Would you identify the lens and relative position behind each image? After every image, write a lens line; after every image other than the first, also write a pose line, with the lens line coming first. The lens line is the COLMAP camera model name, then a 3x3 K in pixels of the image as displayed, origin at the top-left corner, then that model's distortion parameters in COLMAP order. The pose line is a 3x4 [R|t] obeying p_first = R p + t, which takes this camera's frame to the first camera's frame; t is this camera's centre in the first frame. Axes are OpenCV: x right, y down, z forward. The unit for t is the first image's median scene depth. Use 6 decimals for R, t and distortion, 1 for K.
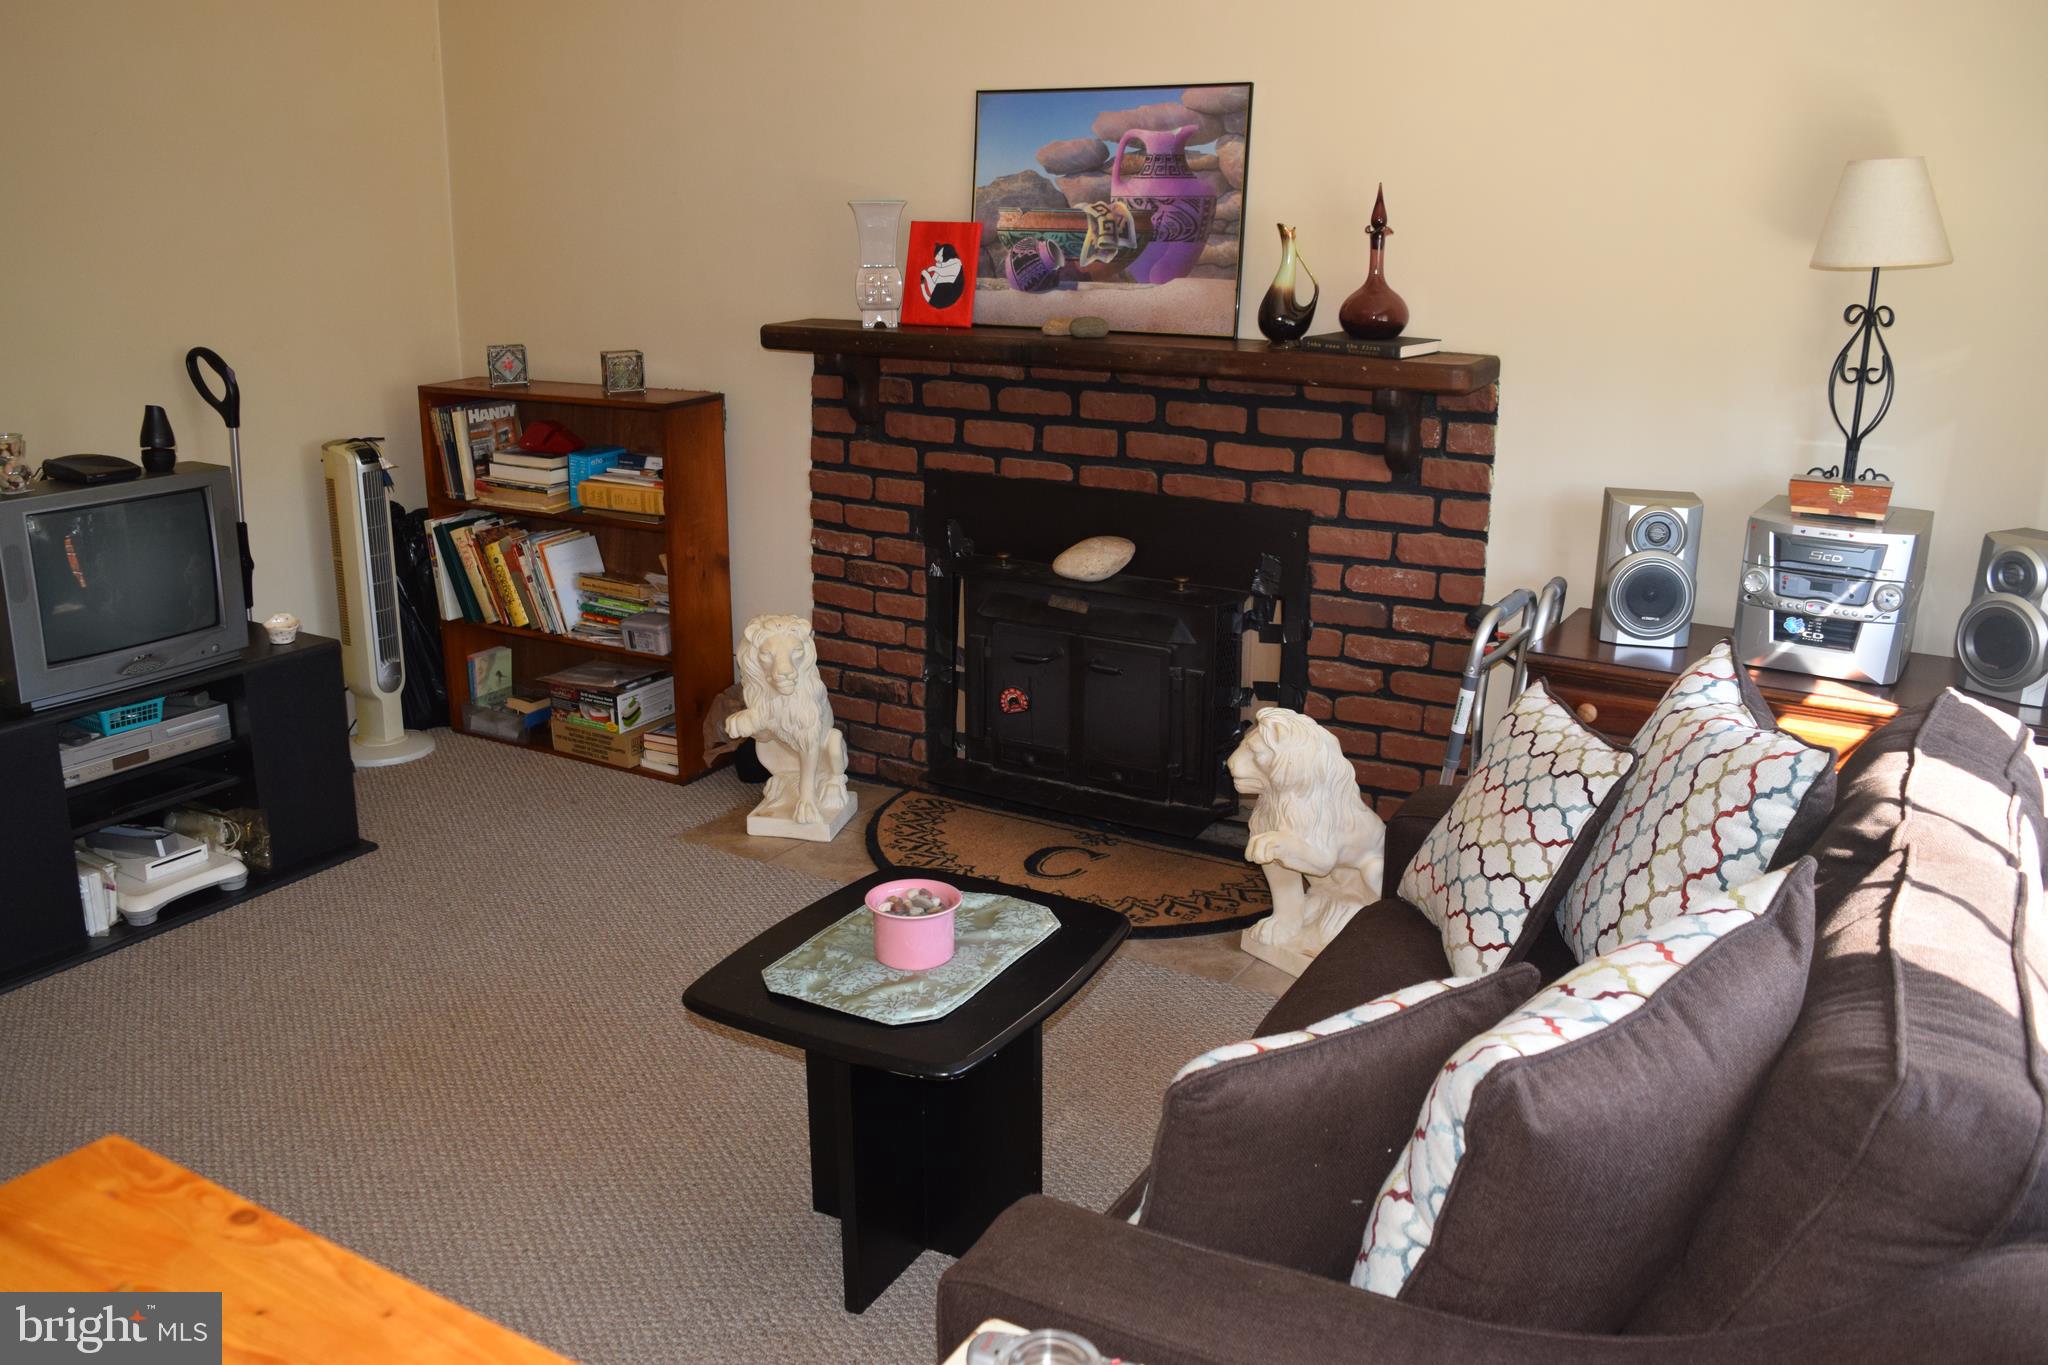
lens RADIAL K [[1645.6, 0, 1024.0], [0, 1645.6, 681.3], [0, 0, 1]] dist [-0.093364, 0.015612]
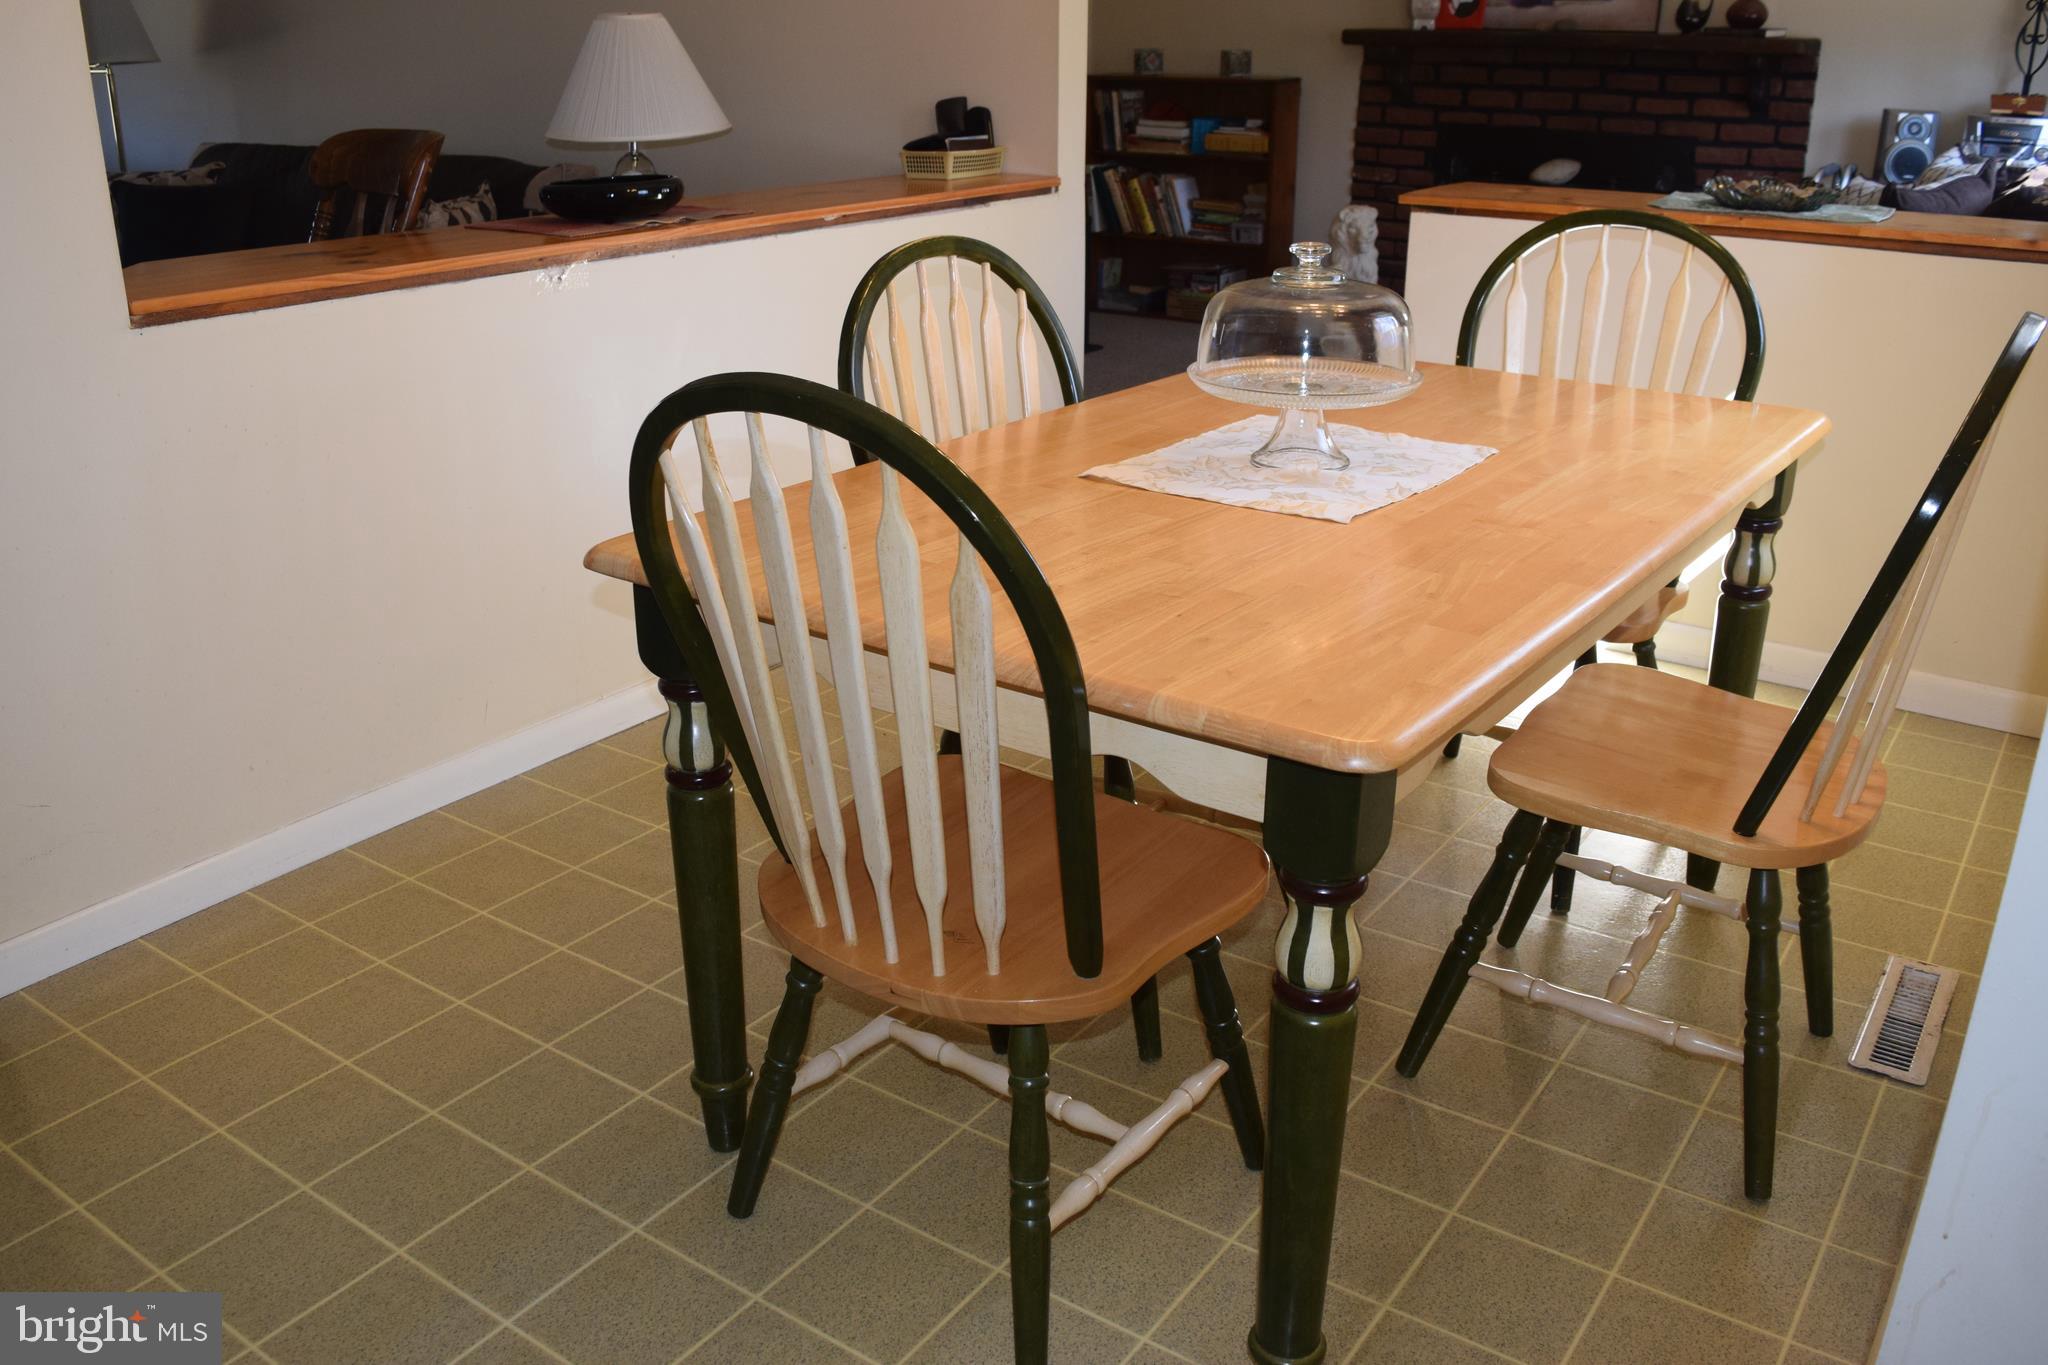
lens RADIAL K [[1664.7, 0, 1021.6], [0, 1664.7, 677.0], [0, 0, 1]] dist [-0.091205, 0.021446]
pose [[0.996062, 0.025170, -0.085013, -0.340785], [-0.017258, 0.995558, 0.092555, 0.288914], [0.086965, -0.090723, 0.992072, -0.723597]]
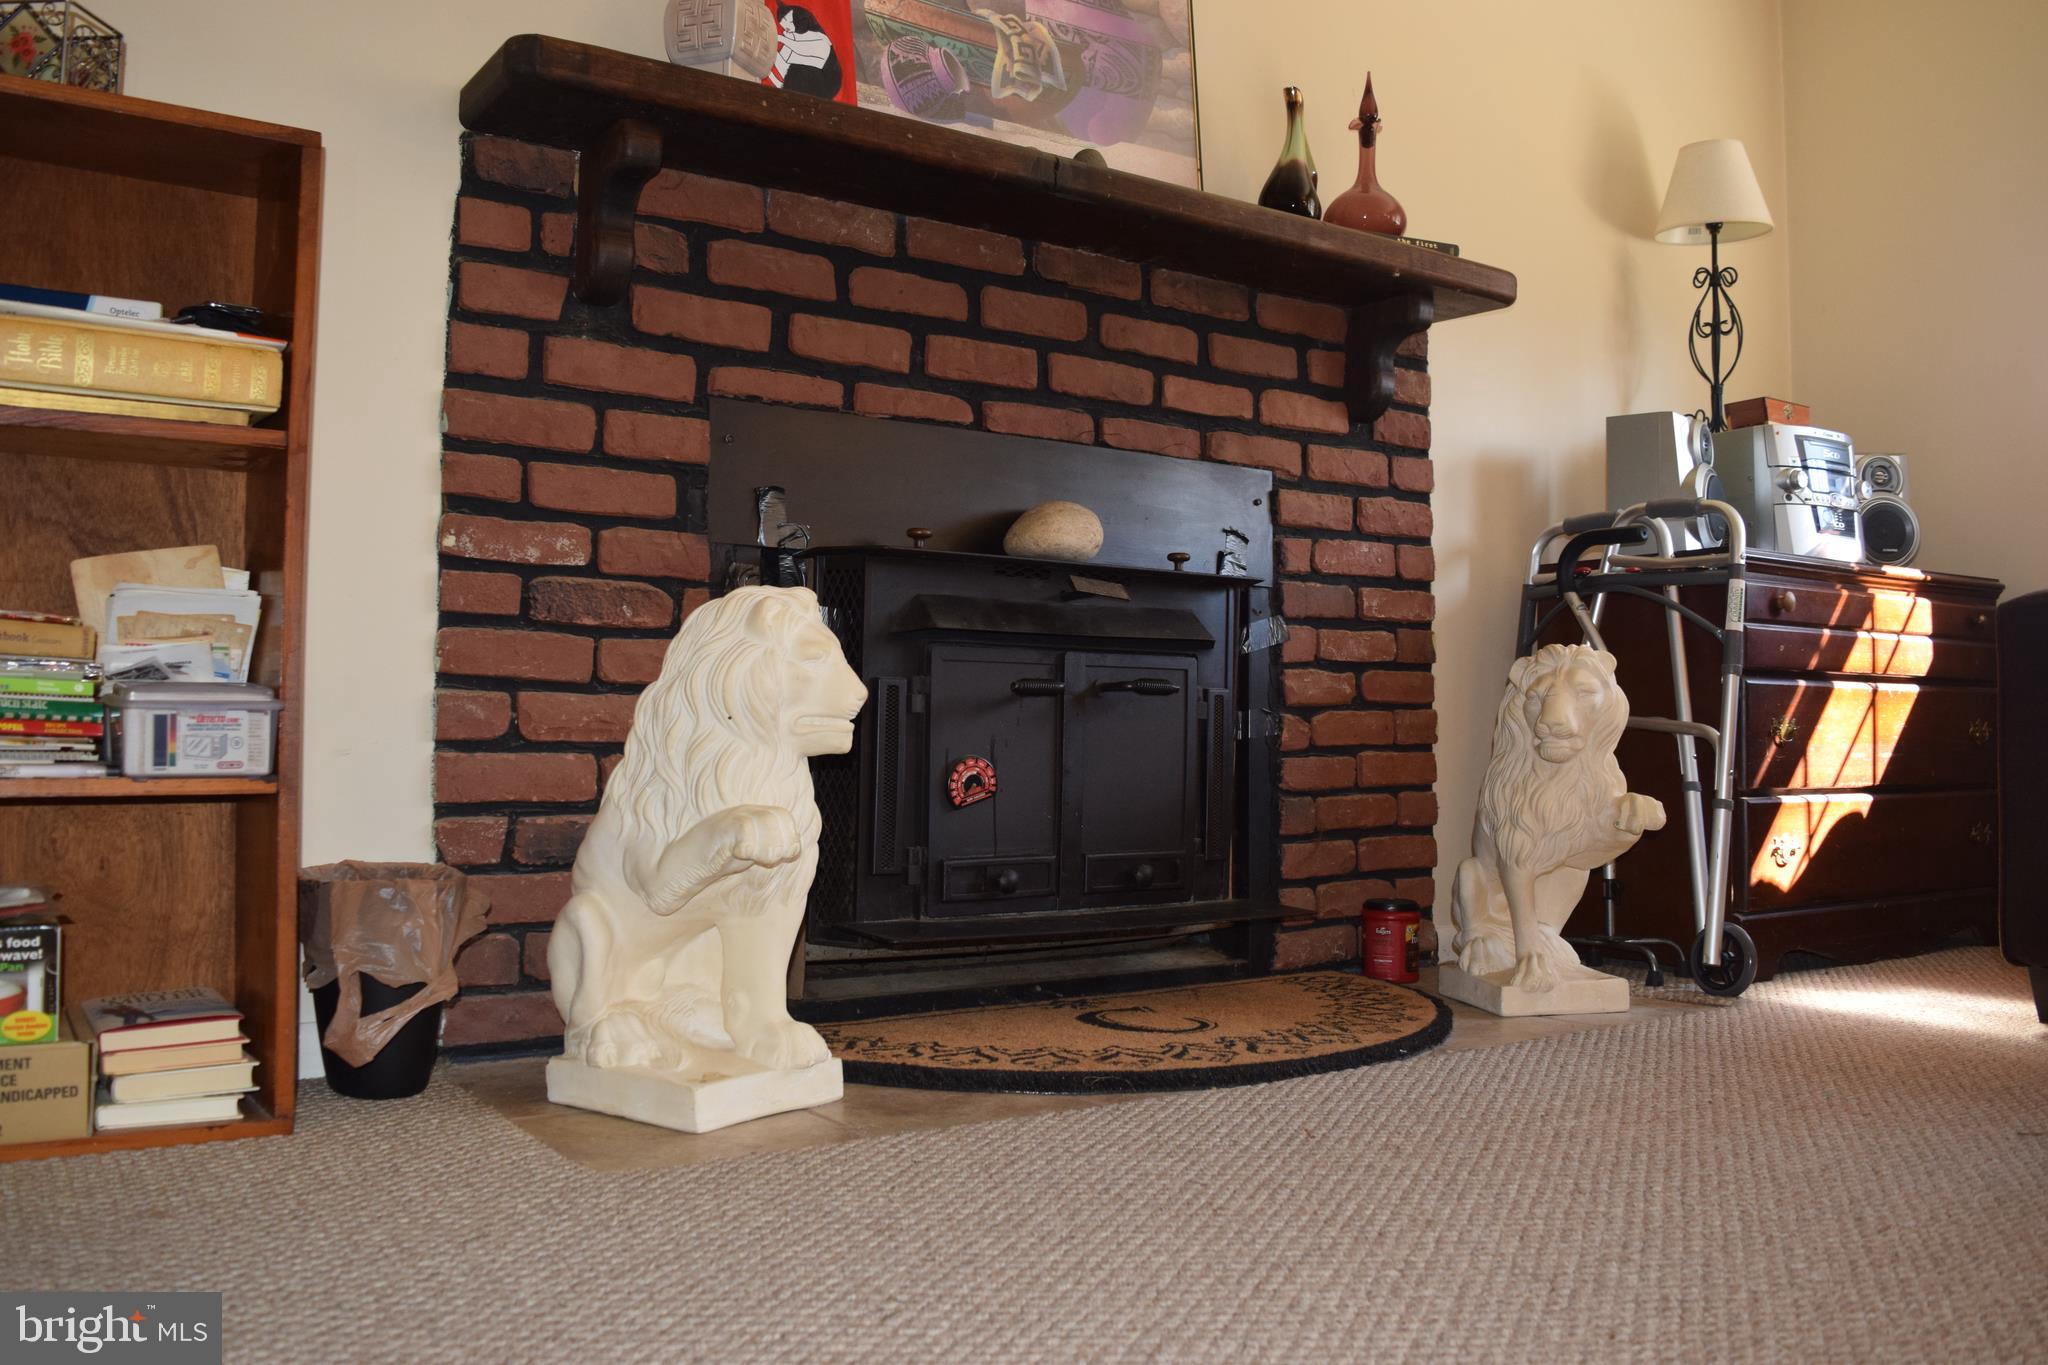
lens RADIAL K [[1645.6, 0, 1018.7], [0, 1645.6, 685.2], [0, 0, 1]] dist [-0.093364, 0.015612]
pose [[0.436914, 0.018768, 0.899307, -0.536598], [0.246965, 0.958858, -0.139995, 0.066683], [-0.864936, 0.283264, 0.414304, 0.773542]]
